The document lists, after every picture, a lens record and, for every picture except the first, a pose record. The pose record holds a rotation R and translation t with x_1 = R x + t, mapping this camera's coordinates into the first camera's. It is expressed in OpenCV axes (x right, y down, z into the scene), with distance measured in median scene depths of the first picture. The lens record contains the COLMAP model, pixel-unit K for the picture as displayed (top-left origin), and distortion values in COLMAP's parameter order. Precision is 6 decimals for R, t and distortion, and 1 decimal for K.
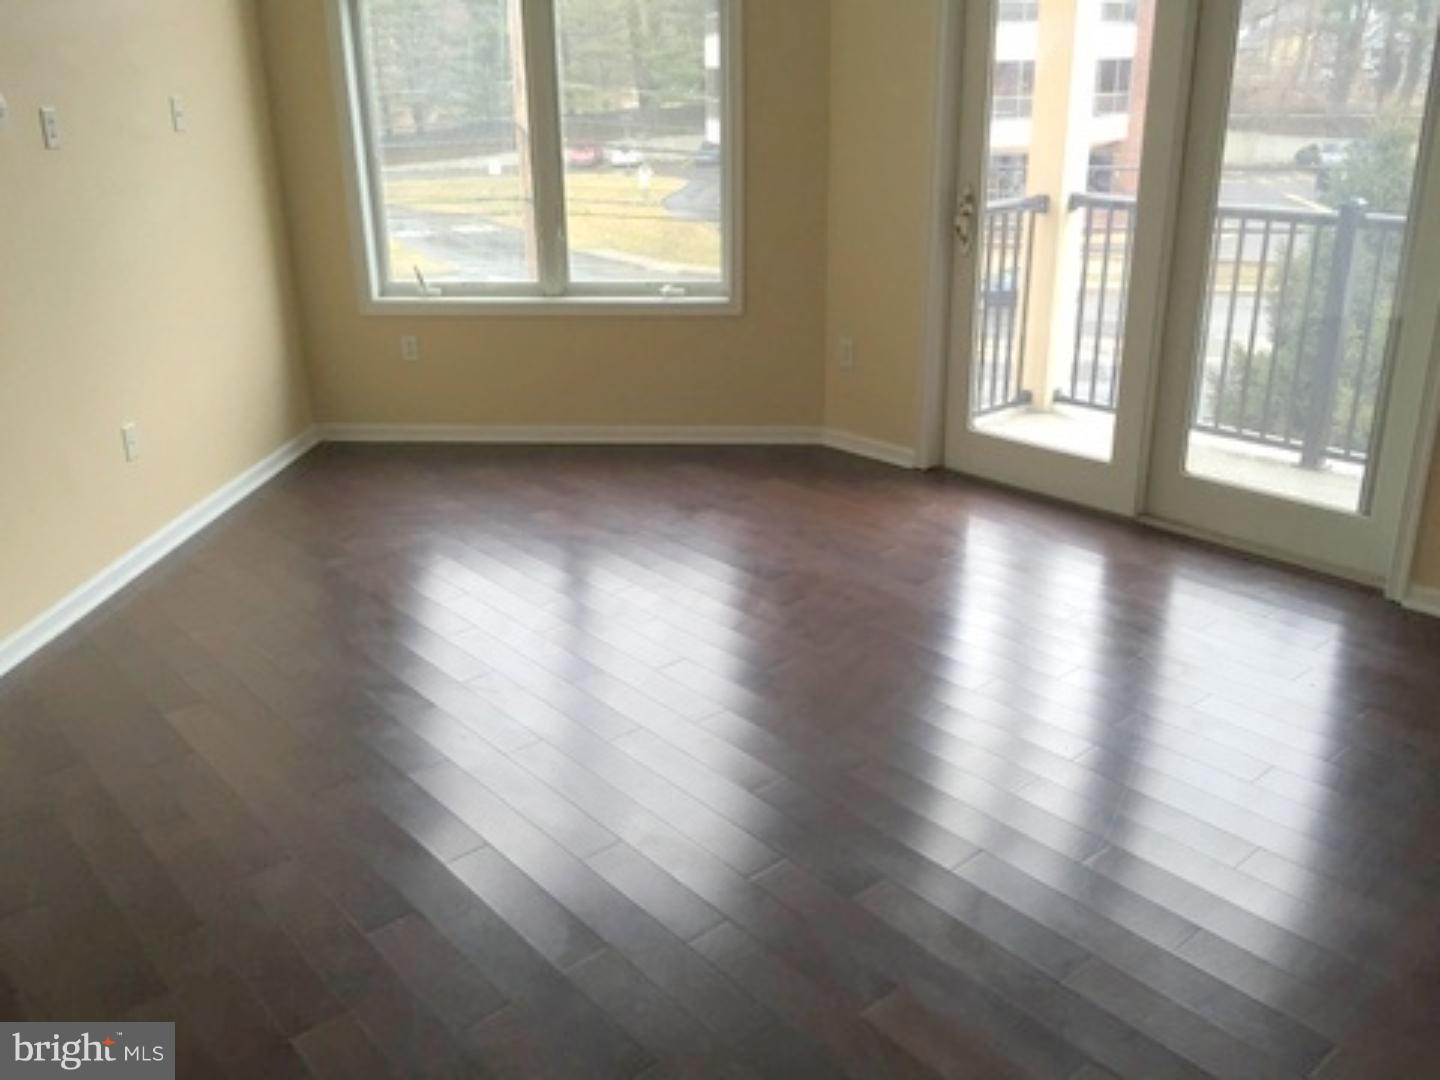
lens RADIAL K [[1235.2, 0, 724.2], [0, 1235.2, 514.1], [0, 0, 1]] dist [0.077562, -0.133458]
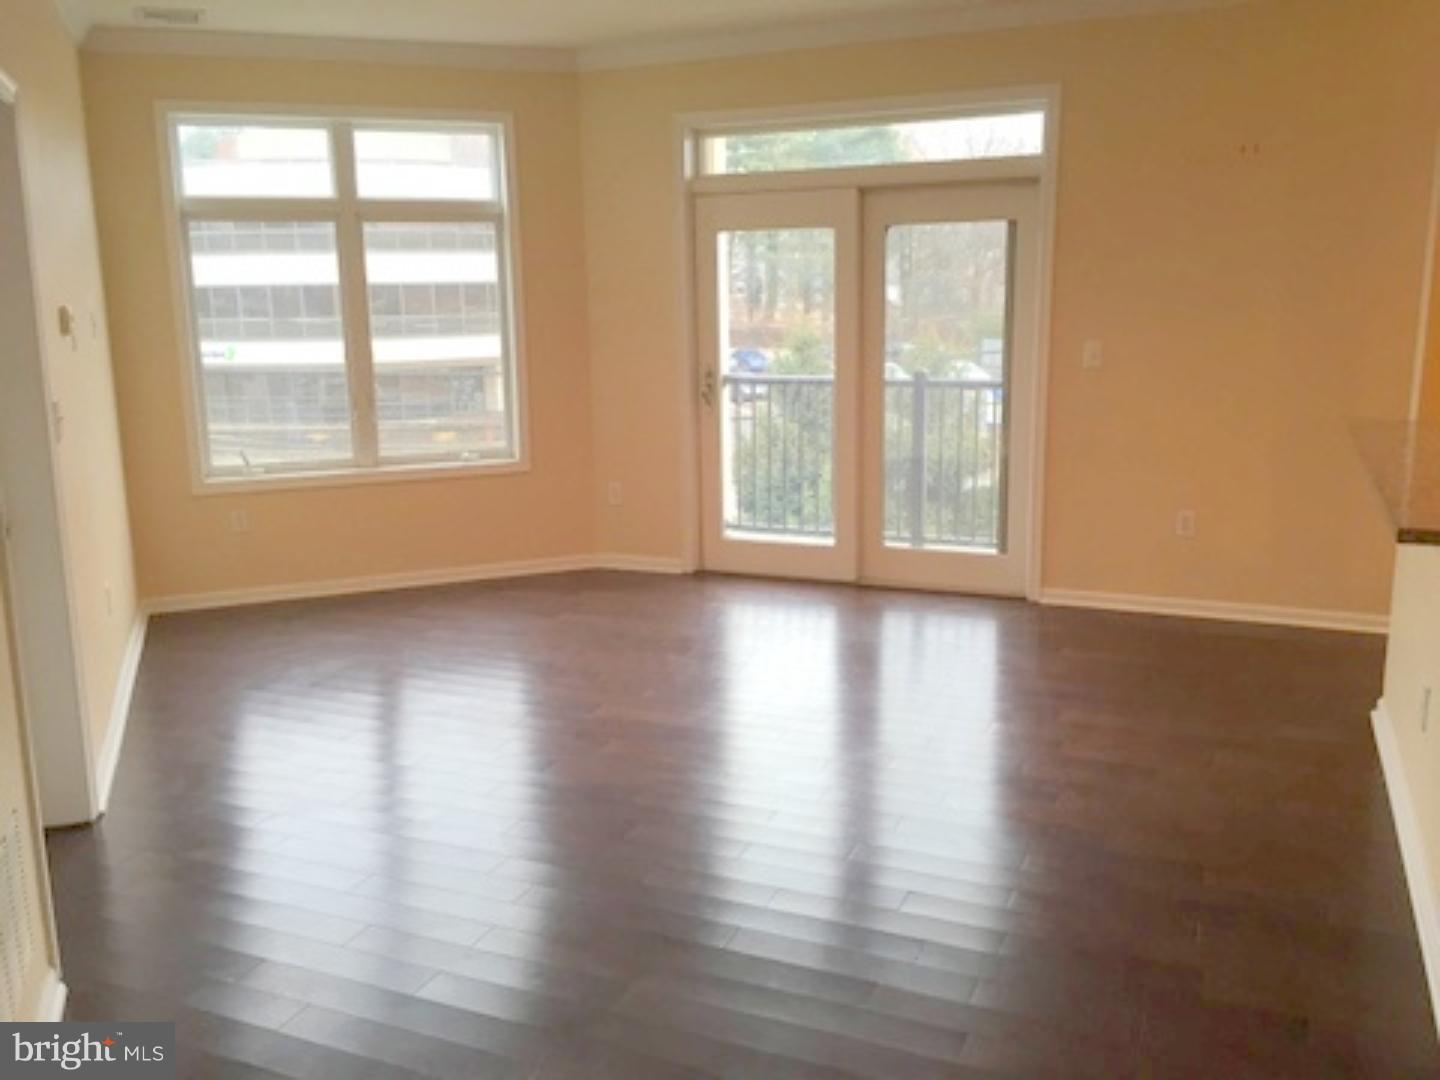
lens RADIAL K [[1235.2, 0, 724.2], [0, 1235.2, 514.1], [0, 0, 1]] dist [0.077562, -0.133458]
pose [[0.898756, -0.081181, 0.430869, -0.349410], [0.150837, 0.979974, -0.129994, 0.074828], [-0.411687, 0.181824, 0.893002, -0.196838]]
